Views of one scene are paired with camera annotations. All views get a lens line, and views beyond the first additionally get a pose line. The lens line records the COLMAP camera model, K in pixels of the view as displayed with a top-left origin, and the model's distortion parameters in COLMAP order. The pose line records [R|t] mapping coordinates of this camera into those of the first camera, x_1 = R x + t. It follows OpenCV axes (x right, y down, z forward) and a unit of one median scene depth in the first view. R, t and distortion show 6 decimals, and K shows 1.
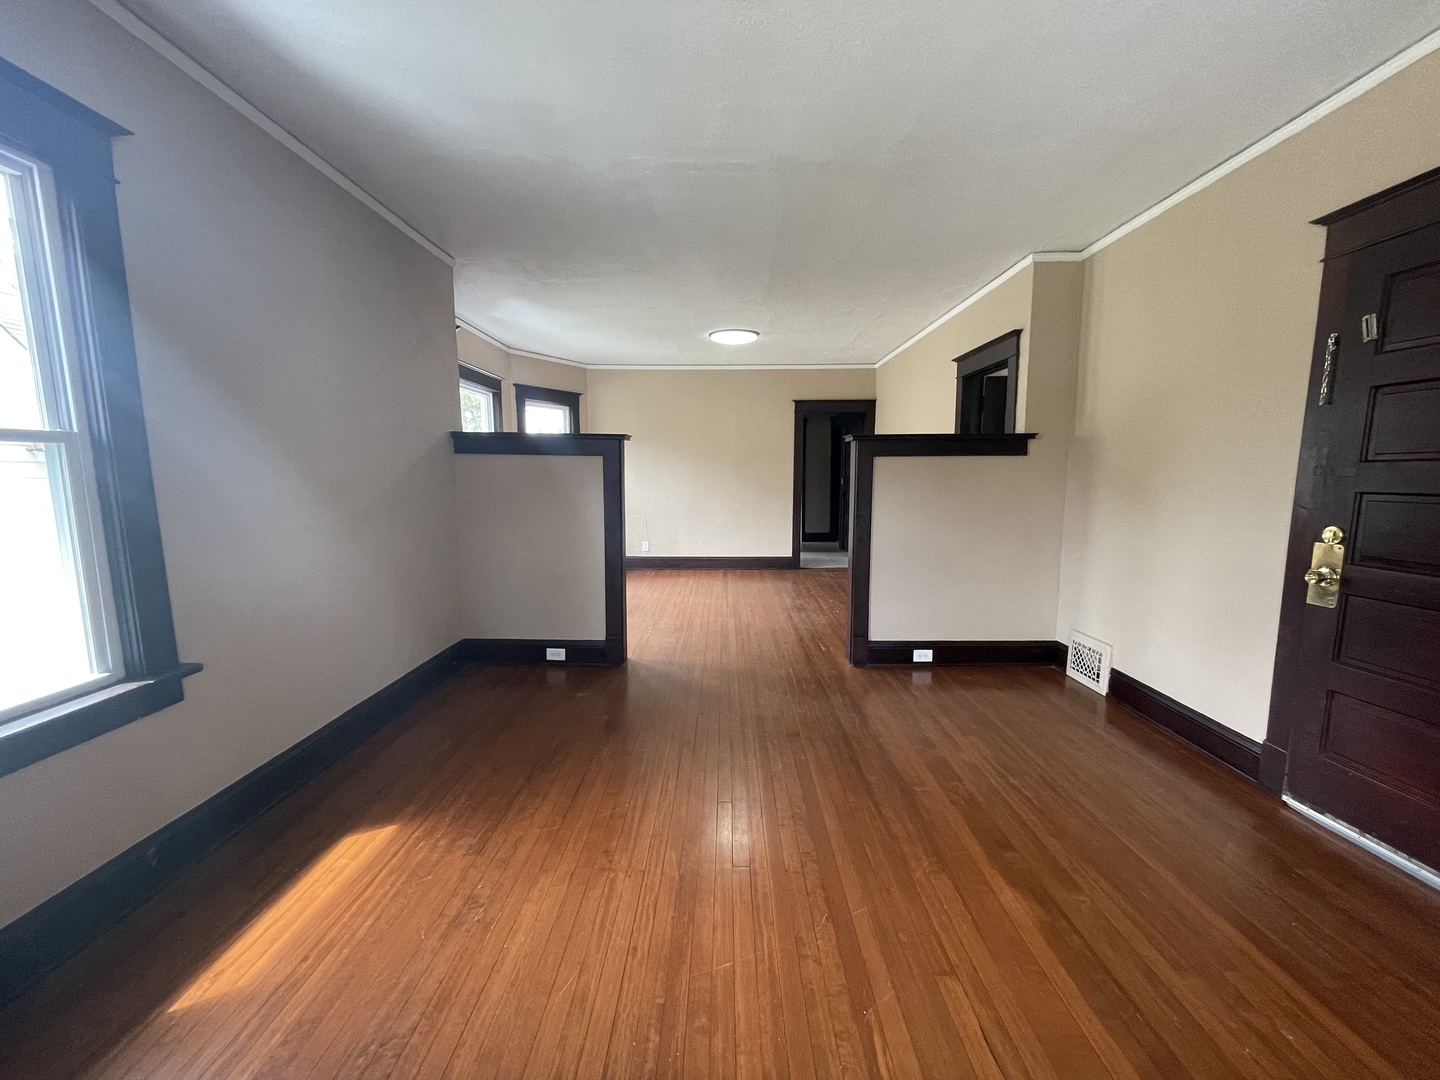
lens RADIAL K [[581.2, 0, 721.9], [0, 581.2, 548.8], [0, 0, 1]] dist [0.001776, -0.000642]
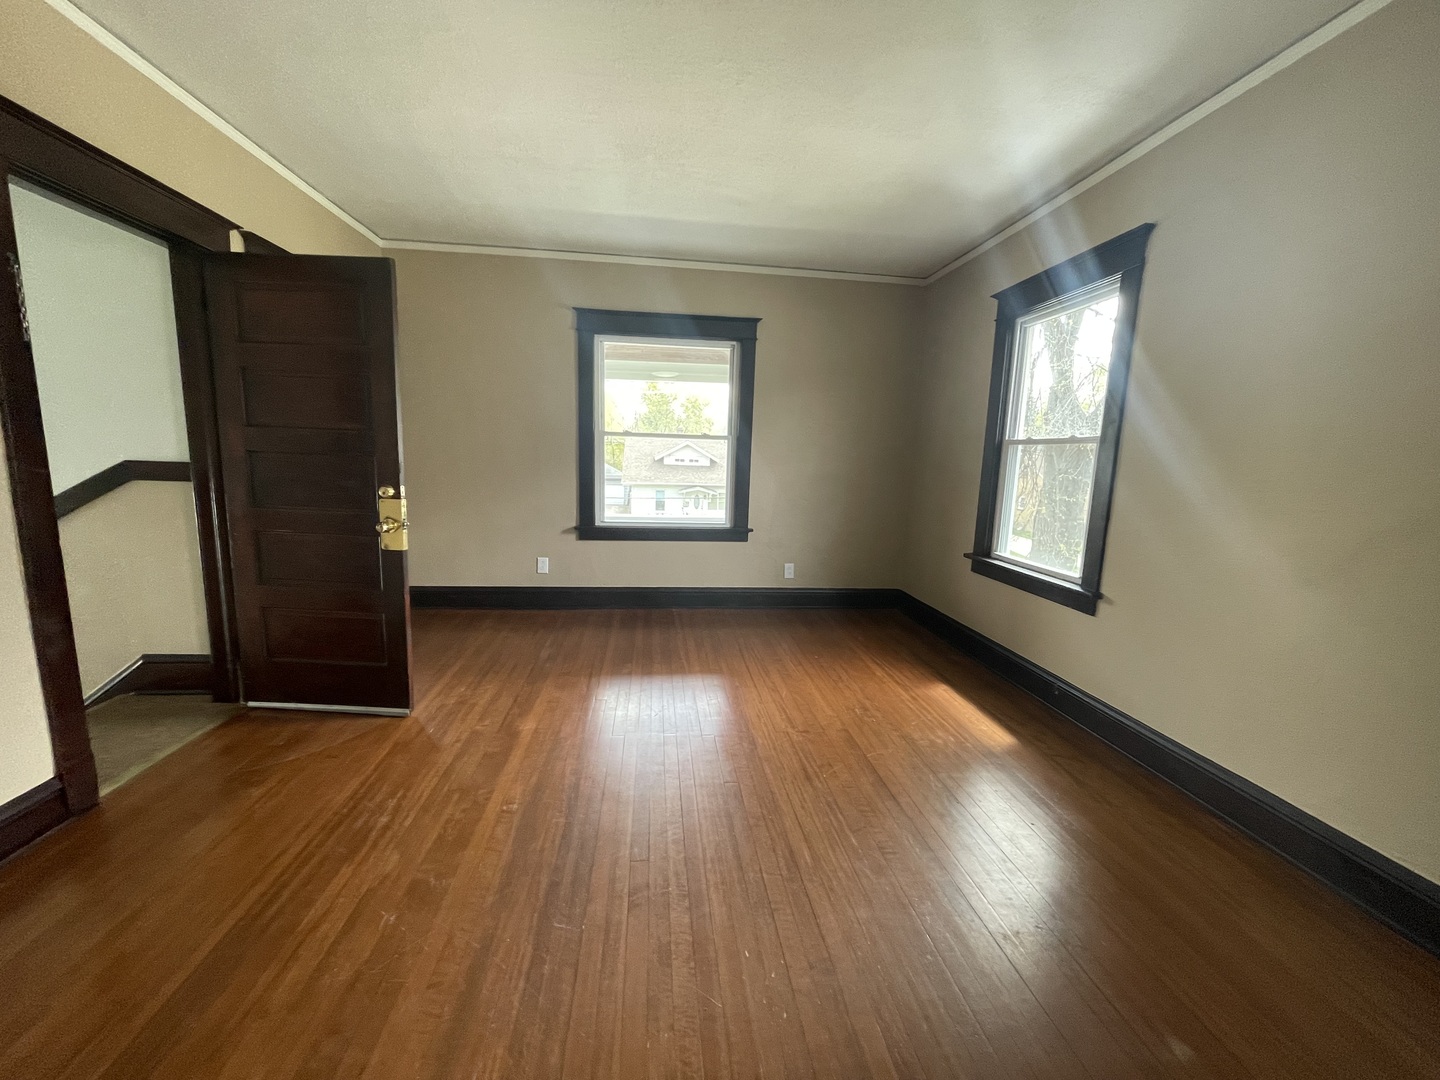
lens RADIAL K [[581.2, 0, 721.9], [0, 581.2, 548.8], [0, 0, 1]] dist [0.001776, -0.000642]
pose [[-0.991918, -0.006773, -0.126699, 0.166824], [-0.042658, 0.958247, 0.282743, -0.250615], [0.119494, 0.285863, -0.950791, 2.050980]]
